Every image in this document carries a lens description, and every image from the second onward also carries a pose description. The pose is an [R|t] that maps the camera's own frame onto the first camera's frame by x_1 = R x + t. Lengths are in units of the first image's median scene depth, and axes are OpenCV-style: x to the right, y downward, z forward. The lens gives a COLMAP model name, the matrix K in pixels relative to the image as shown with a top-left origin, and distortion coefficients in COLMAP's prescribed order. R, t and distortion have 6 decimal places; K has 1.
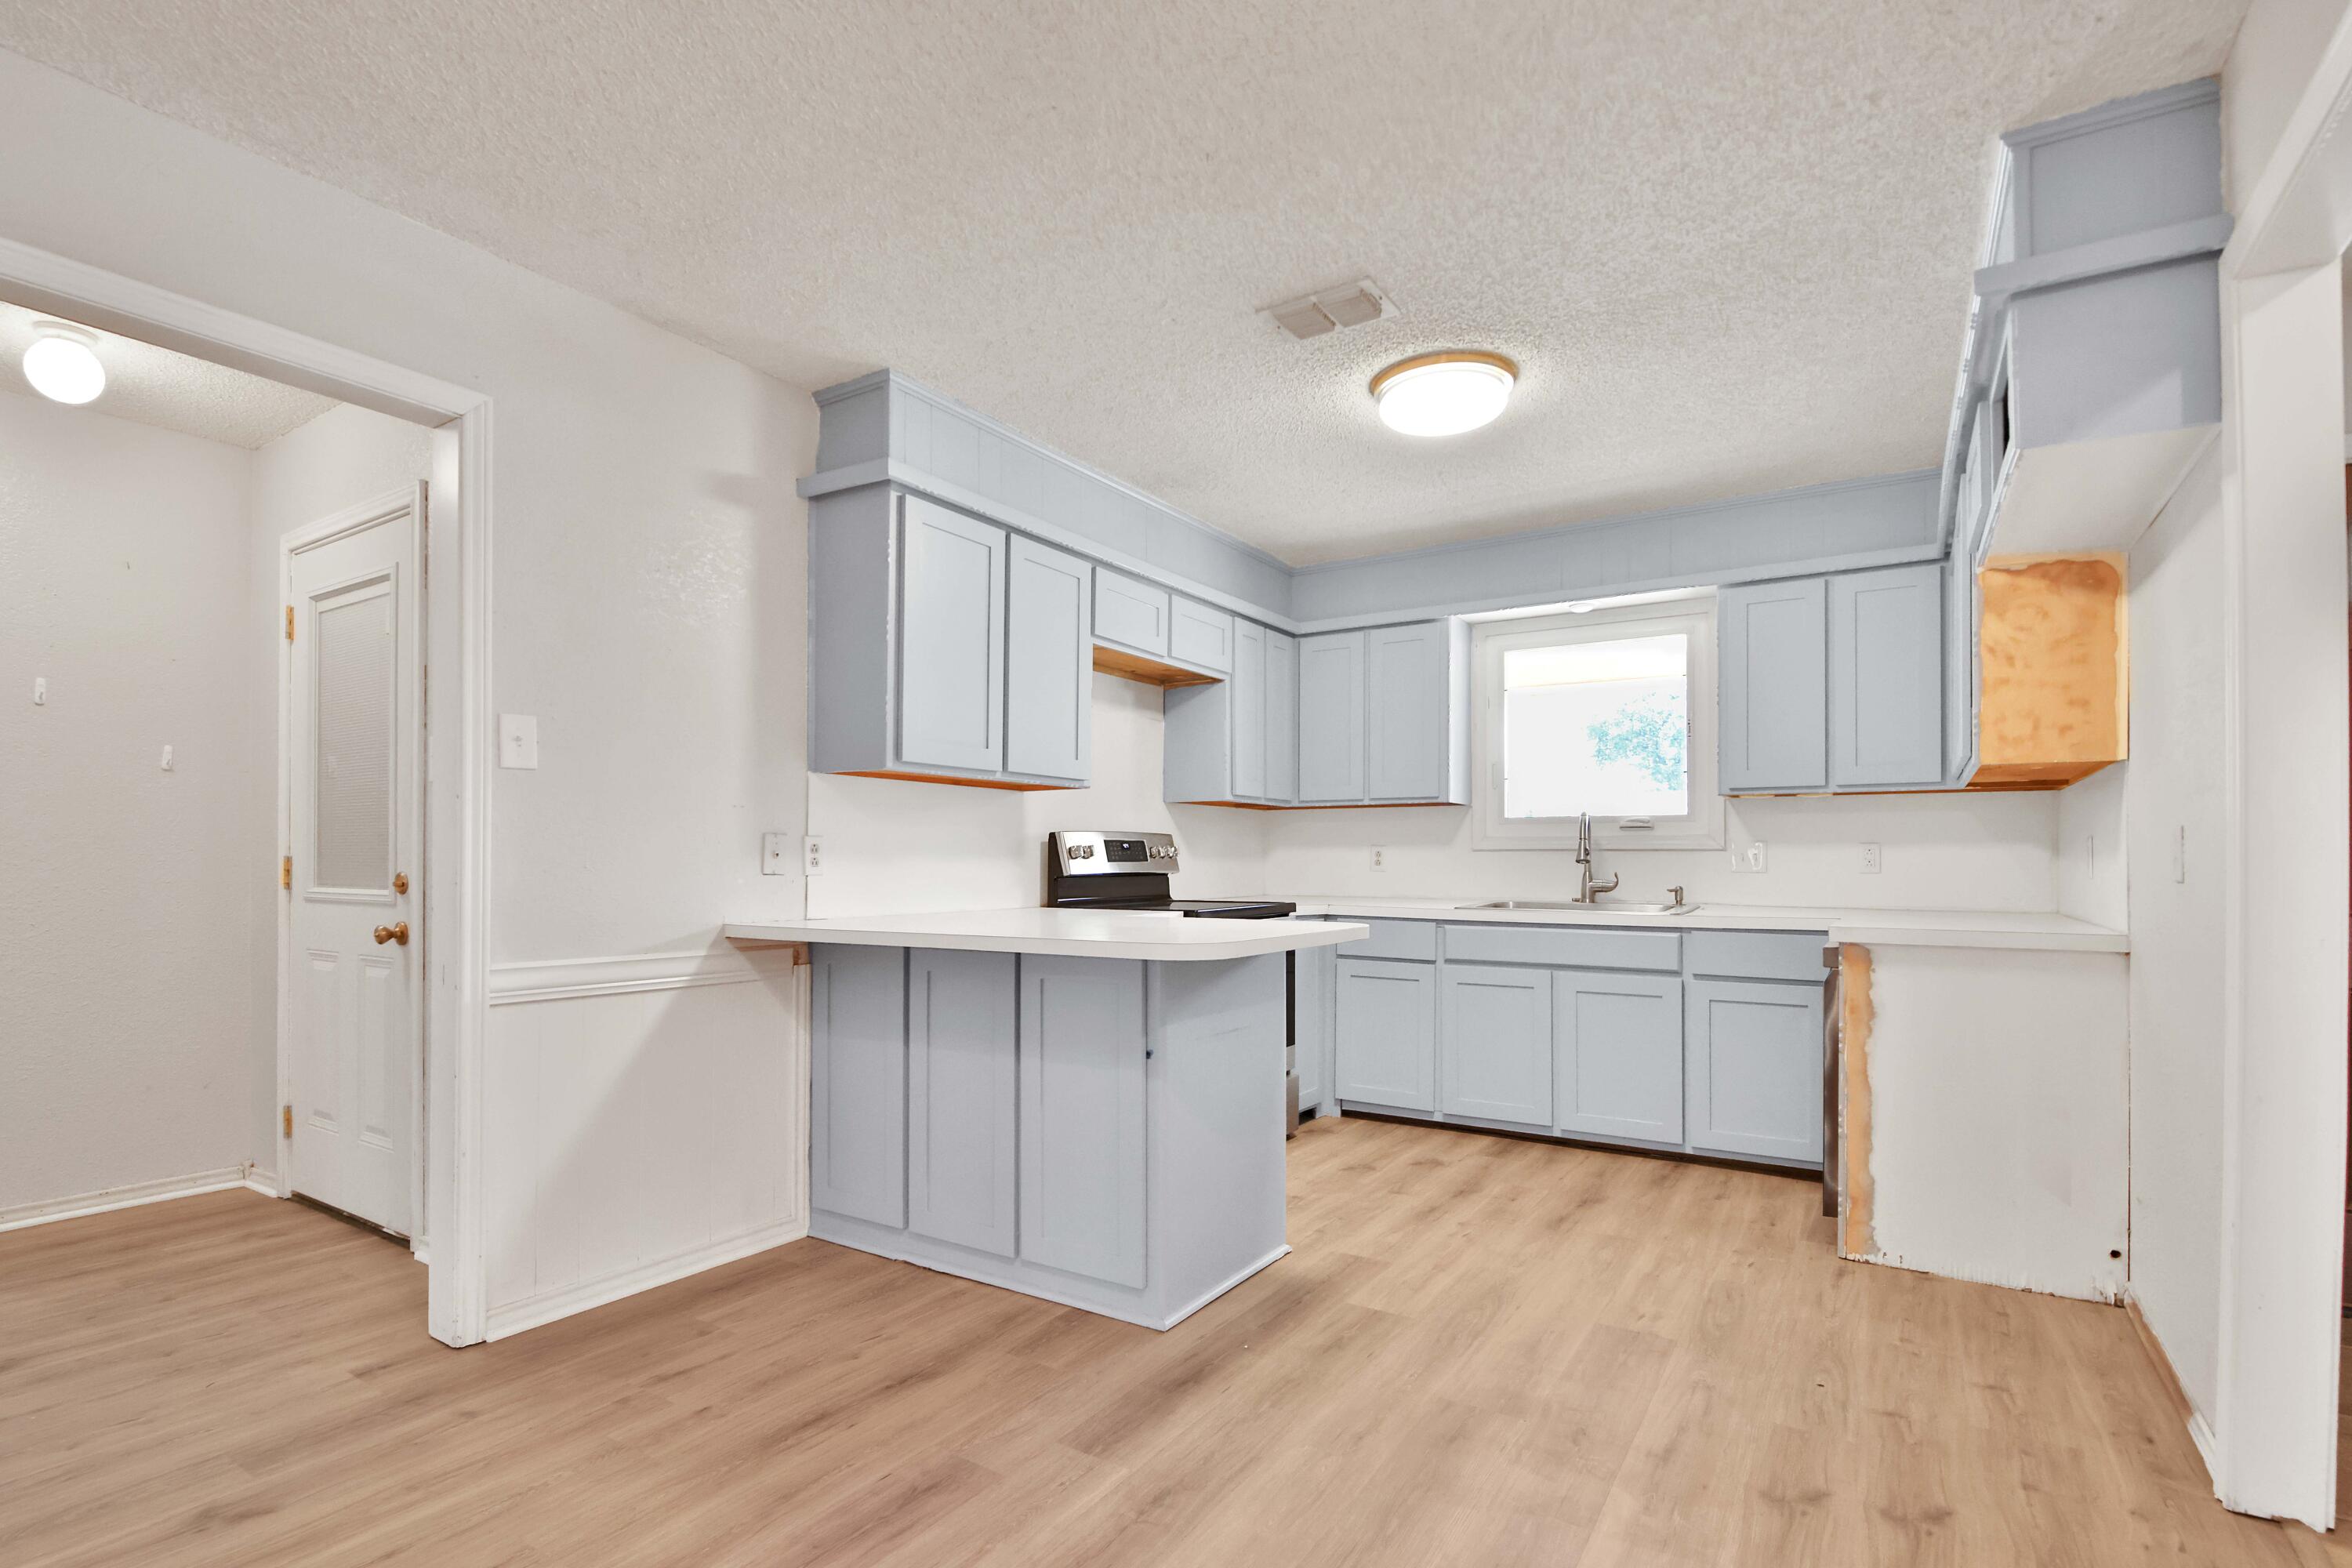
lens RADIAL K [[1158.9, 0, 1168.9], [0, 1158.9, 859.5], [0, 0, 1]] dist [-0.004433, -0.000642]
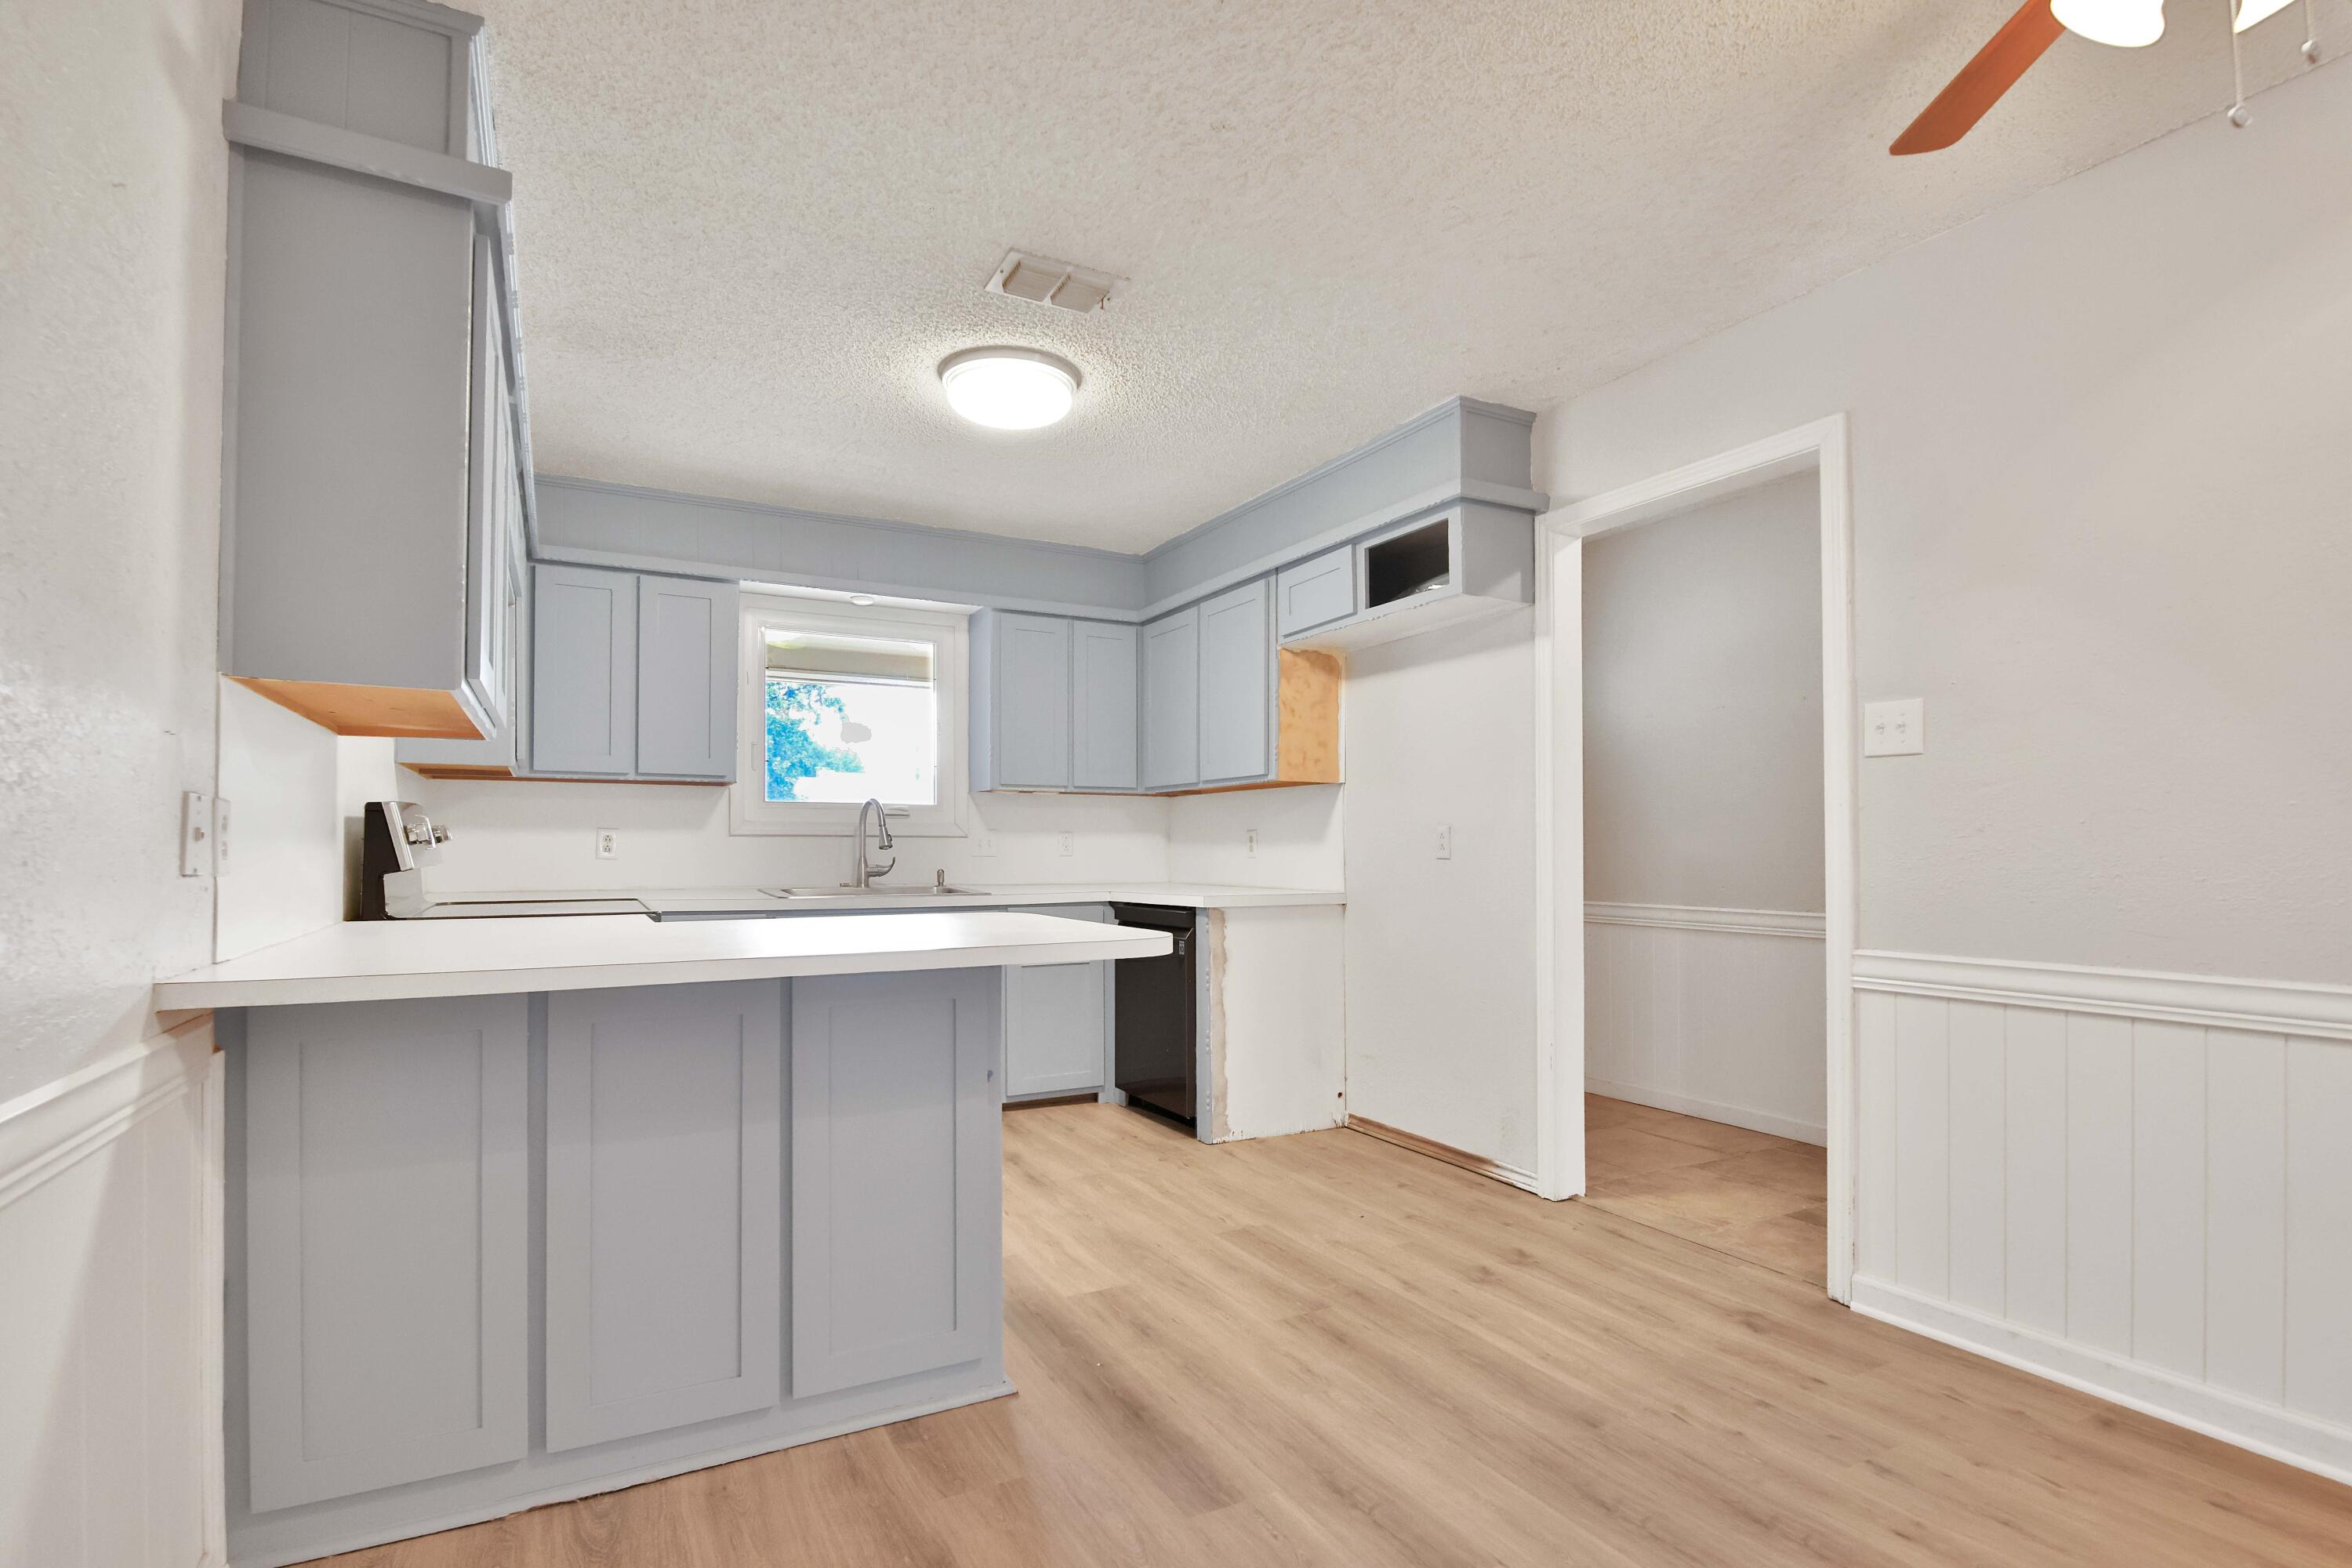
lens RADIAL K [[1134.4, 0, 1180.8], [0, 1134.4, 833.2], [0, 0, 1]] dist [-0.000196, -0.000229]
pose [[0.466363, 0.009040, 0.884547, -0.626750], [-0.000956, 0.999952, -0.009715, -0.001558], [-0.884593, 0.003685, 0.466349, 0.442338]]
